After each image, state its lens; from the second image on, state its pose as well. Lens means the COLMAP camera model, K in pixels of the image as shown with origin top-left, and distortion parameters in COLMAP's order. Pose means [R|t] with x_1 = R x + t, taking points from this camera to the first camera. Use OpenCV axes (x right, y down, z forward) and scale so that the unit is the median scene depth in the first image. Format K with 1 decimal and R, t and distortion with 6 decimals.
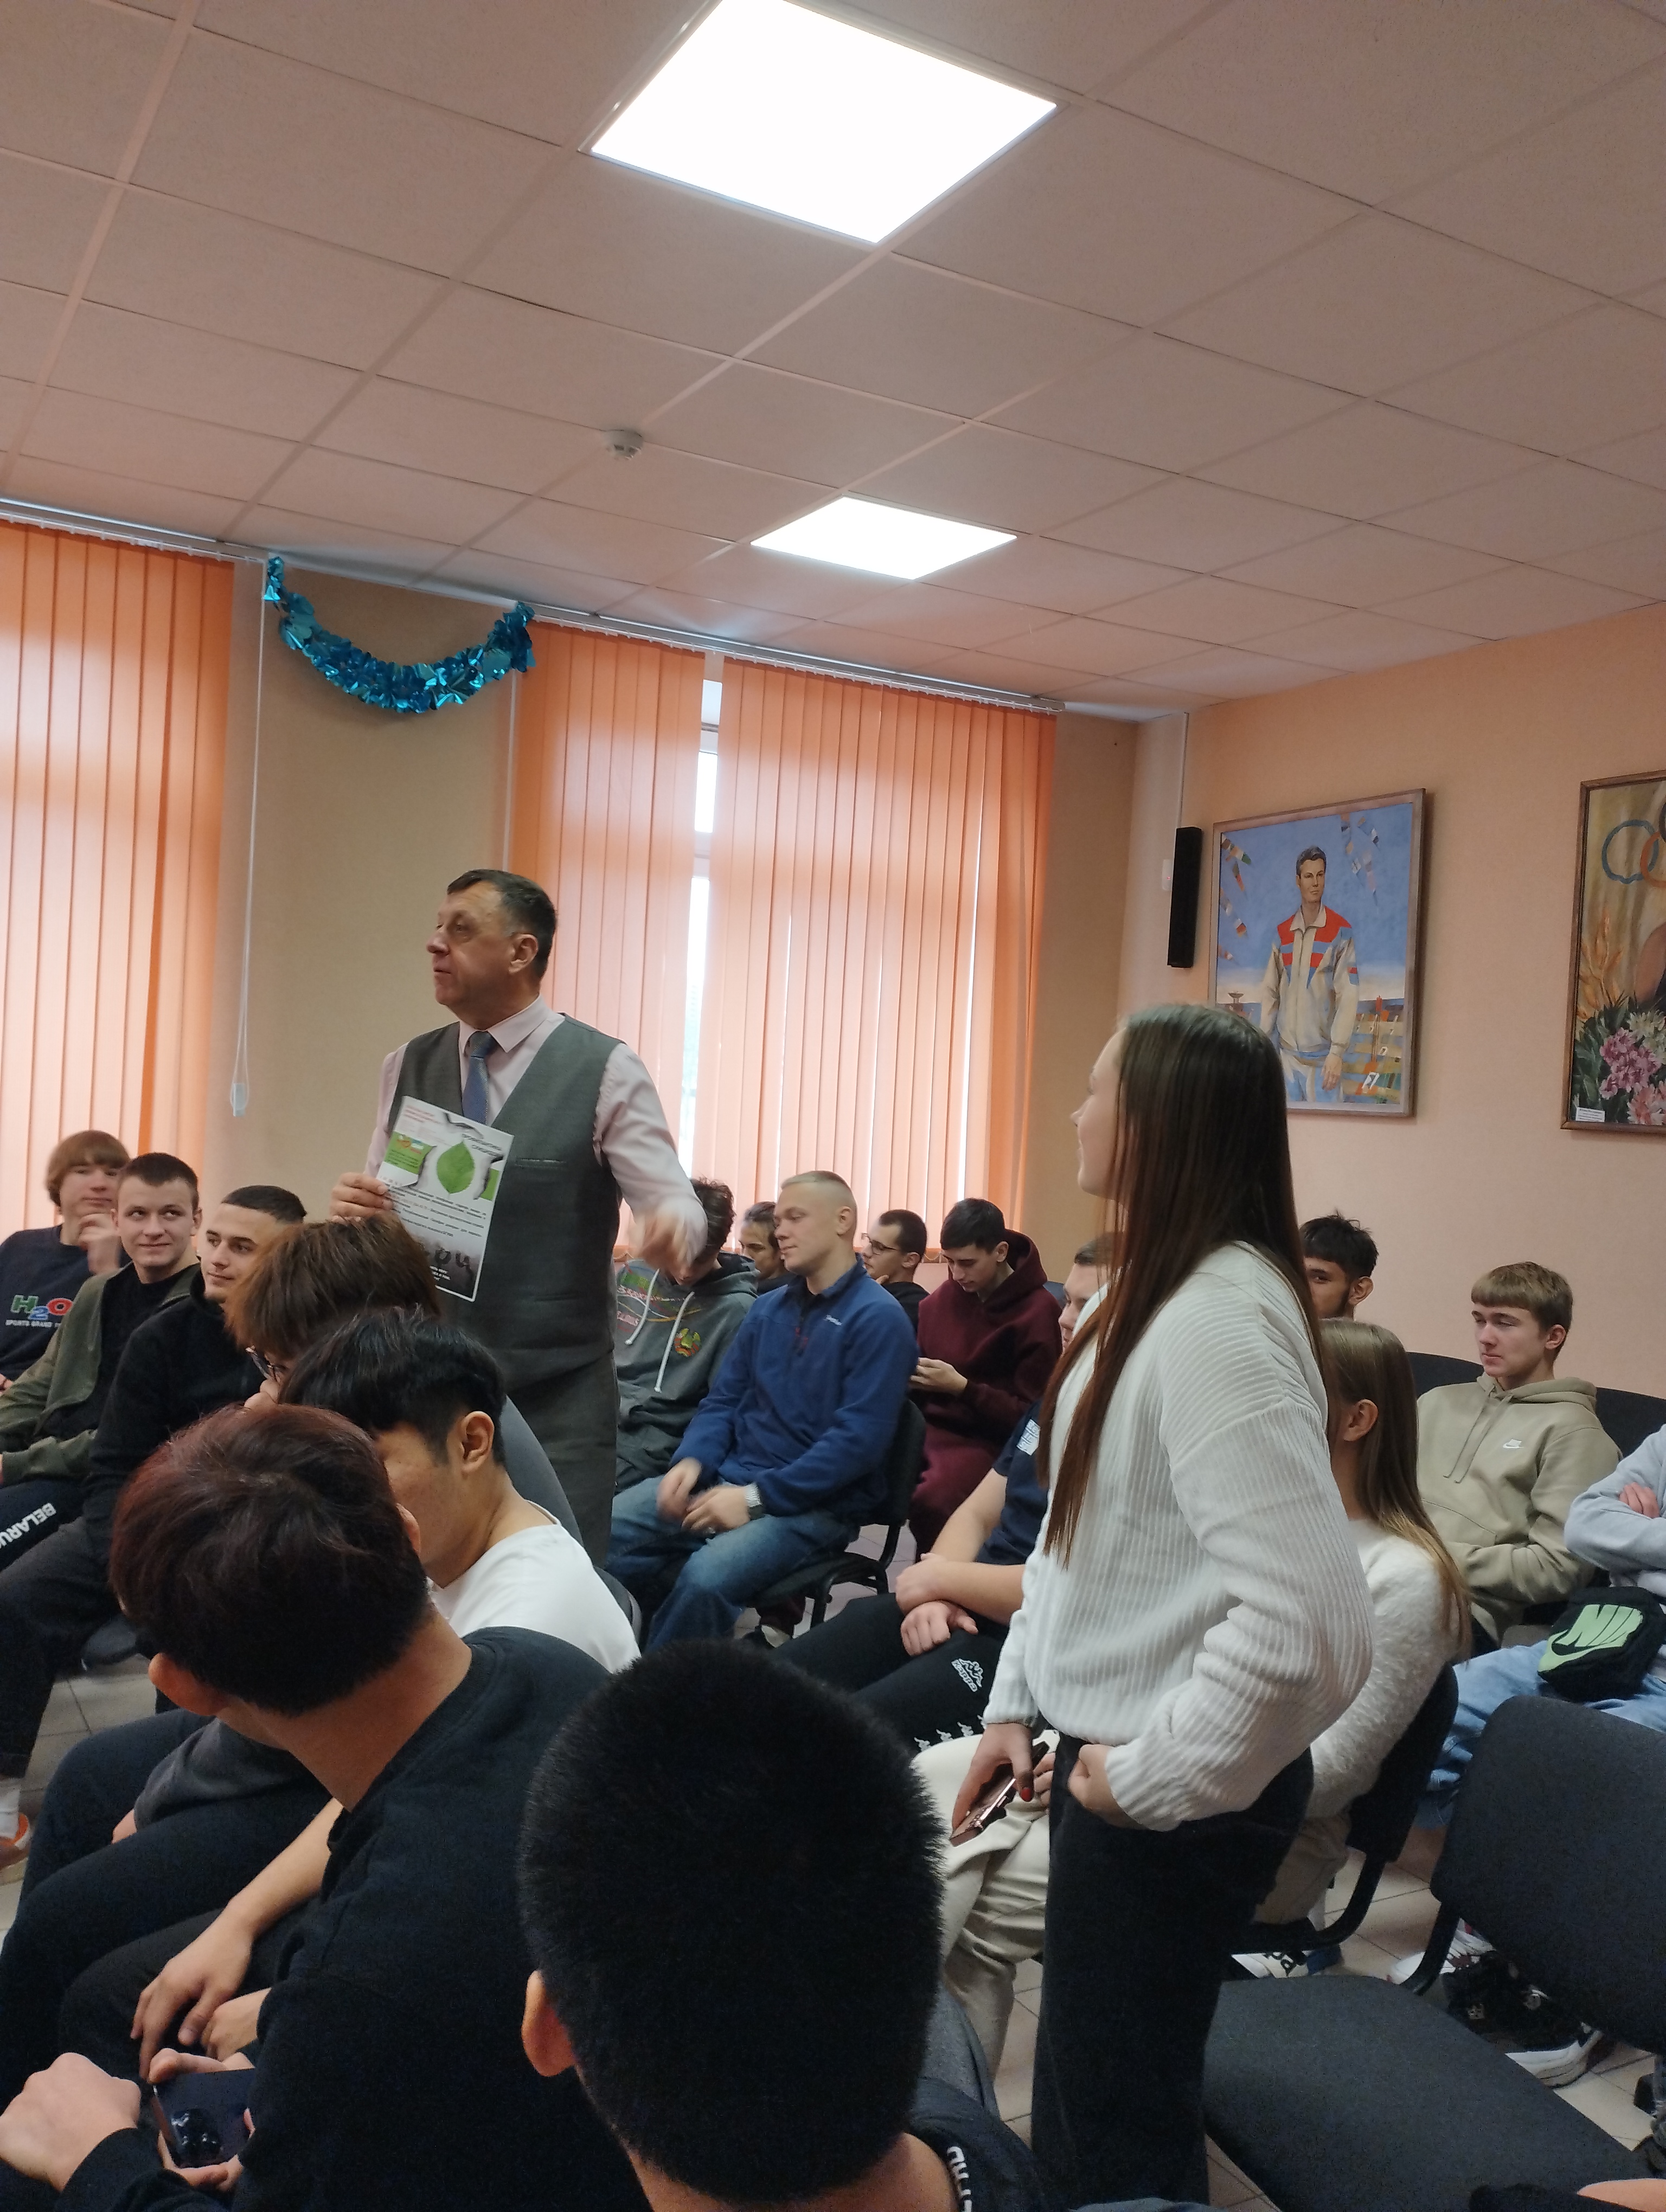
lens RADIAL K [[1784.4, 0, 833.0], [0, 1784.4, 1106.0], [0, 0, 1]] dist [0.061859, -0.086646]
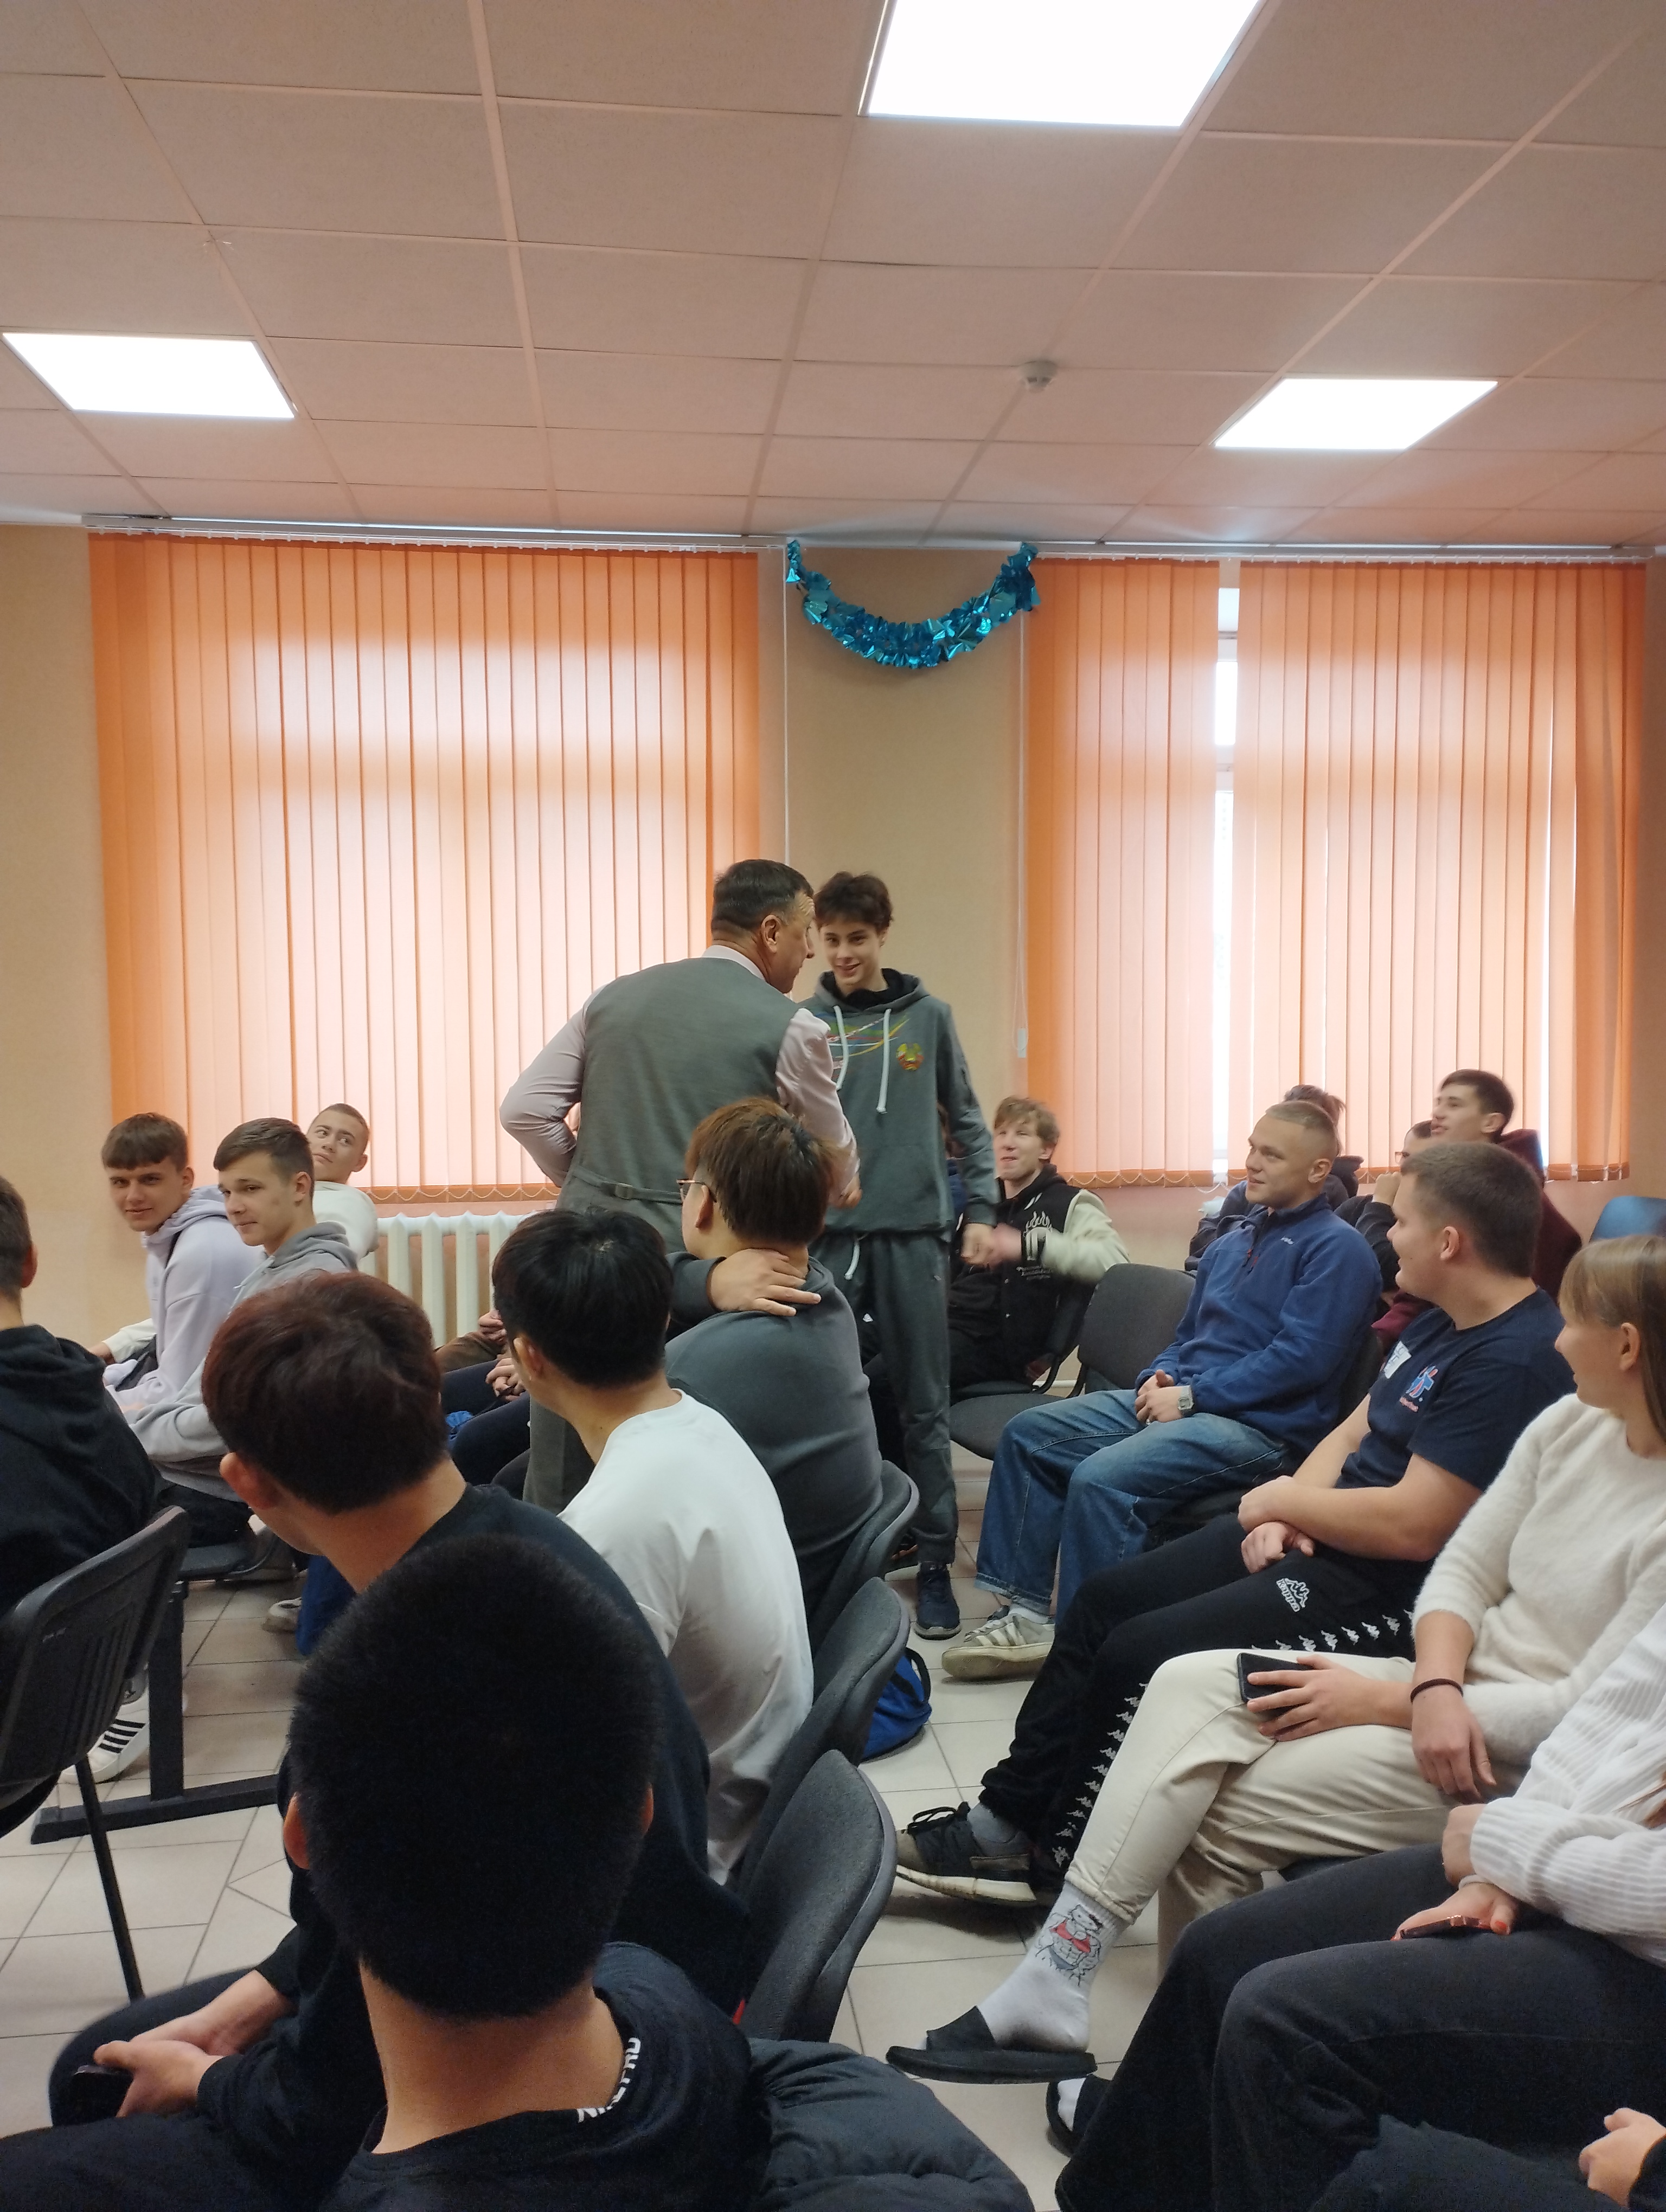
lens RADIAL K [[1784.4, 0, 833.0], [0, 1784.4, 1106.0], [0, 0, 1]] dist [0.061859, -0.086646]
pose [[0.915668, -0.039646, -0.399974, 0.126670], [0.054789, 0.998146, 0.026491, 0.005987], [0.398183, -0.046171, 0.916143, 0.008354]]
